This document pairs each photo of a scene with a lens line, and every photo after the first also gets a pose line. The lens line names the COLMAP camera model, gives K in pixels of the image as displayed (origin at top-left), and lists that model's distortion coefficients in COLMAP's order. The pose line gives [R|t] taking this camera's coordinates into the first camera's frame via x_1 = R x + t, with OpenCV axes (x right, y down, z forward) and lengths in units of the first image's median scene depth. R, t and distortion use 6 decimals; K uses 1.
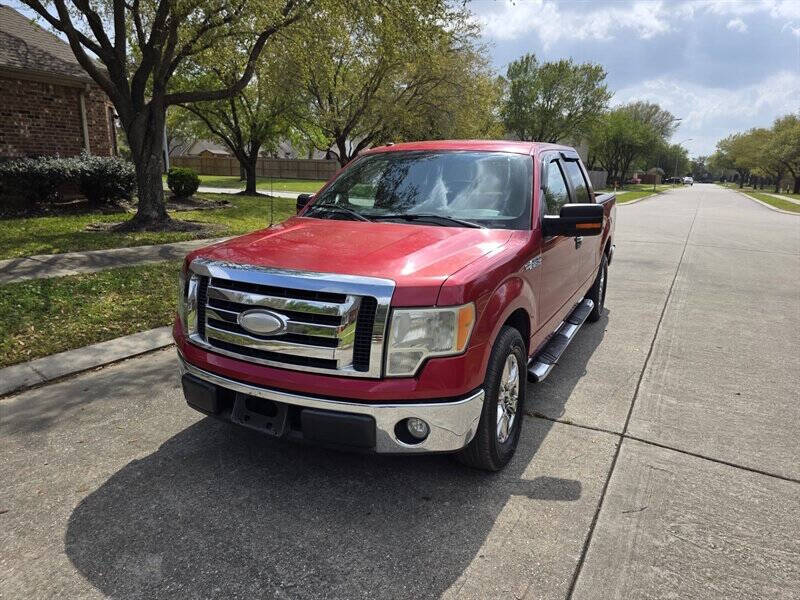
lens RADIAL K [[538.8, 0, 404.6], [0, 538.8, 298.6], [0, 0, 1]] dist [0.059970, -0.058139]
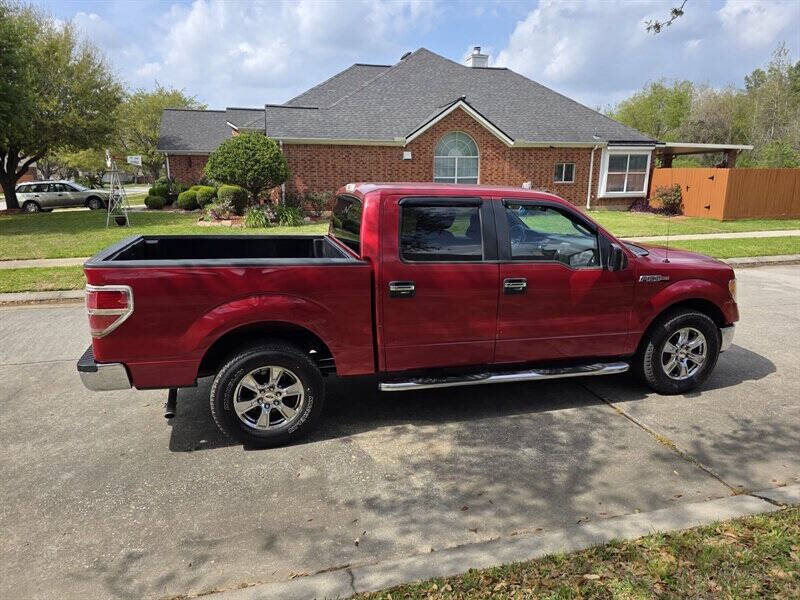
lens RADIAL K [[538.8, 0, 412.8], [0, 538.8, 306.7], [0, 0, 1]] dist [0.059970, -0.058139]
pose [[-0.693195, -0.187541, 0.695923, -0.718708], [0.143585, 0.910267, 0.388326, -0.600618], [-0.706303, 0.369110, -0.604065, 2.176943]]
